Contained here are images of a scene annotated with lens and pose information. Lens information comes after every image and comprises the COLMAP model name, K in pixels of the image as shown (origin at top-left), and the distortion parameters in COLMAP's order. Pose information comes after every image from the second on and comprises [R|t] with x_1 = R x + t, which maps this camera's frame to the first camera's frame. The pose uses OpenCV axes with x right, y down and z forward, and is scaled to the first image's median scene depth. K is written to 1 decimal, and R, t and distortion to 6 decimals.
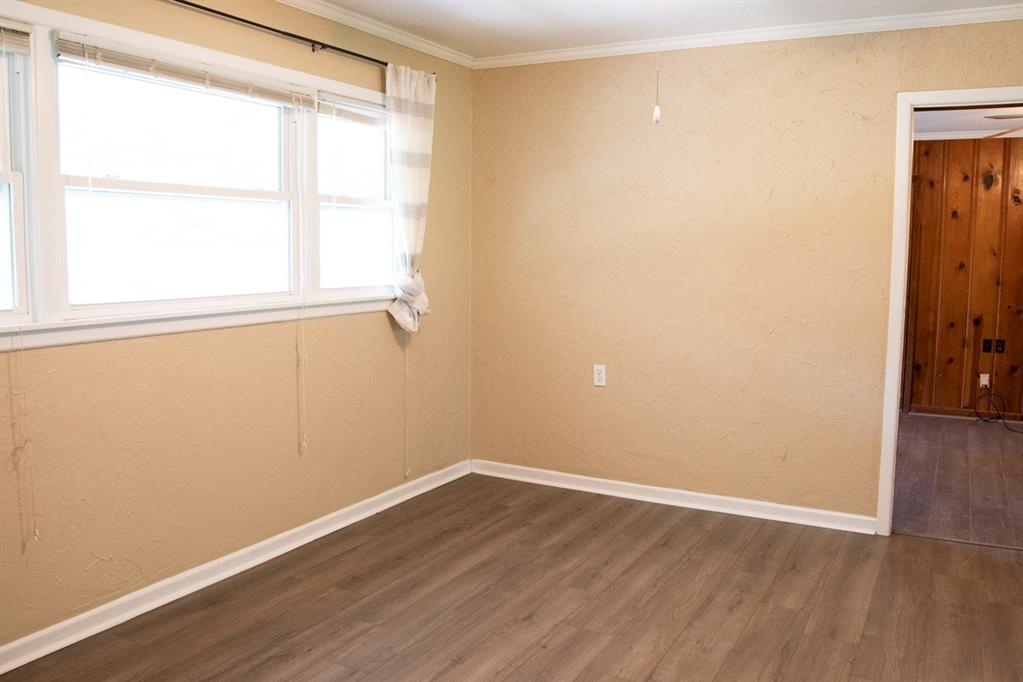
lens RADIAL K [[839.4, 0, 511.5], [0, 839.4, 341.0], [0, 0, 1]] dist [-0.129460, 0.087123]
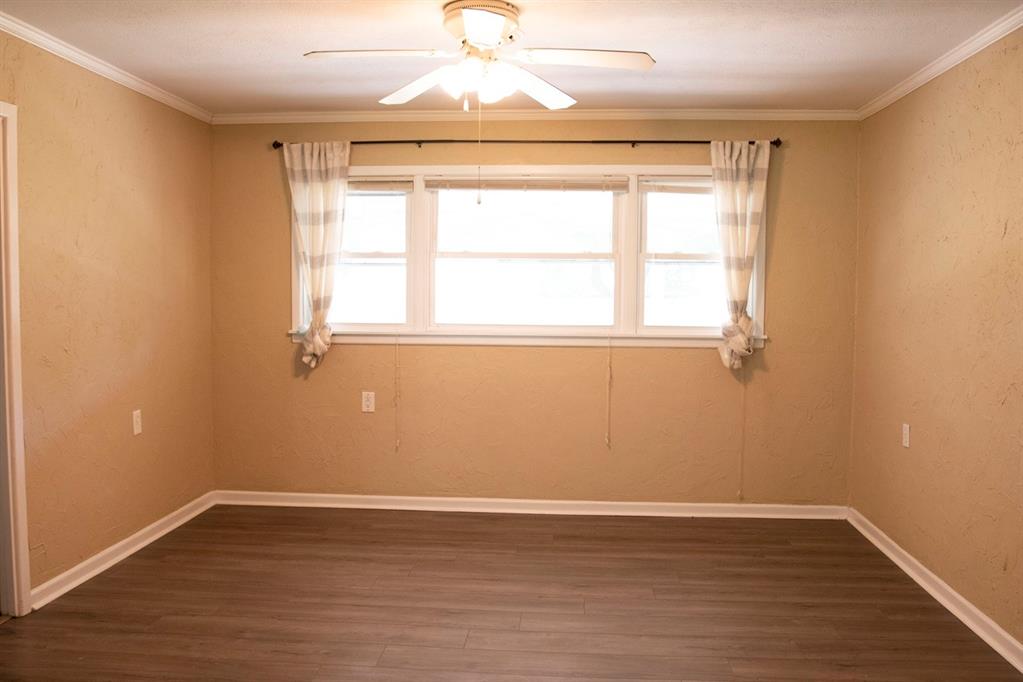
lens RADIAL K [[839.4, 0, 511.5], [0, 839.4, 341.0], [0, 0, 1]] dist [-0.129460, 0.087123]
pose [[0.408371, 0.050001, -0.911446, 0.910393], [-0.105452, 0.994398, 0.007304, -0.027570], [0.906705, 0.093131, 0.411356, 0.290788]]
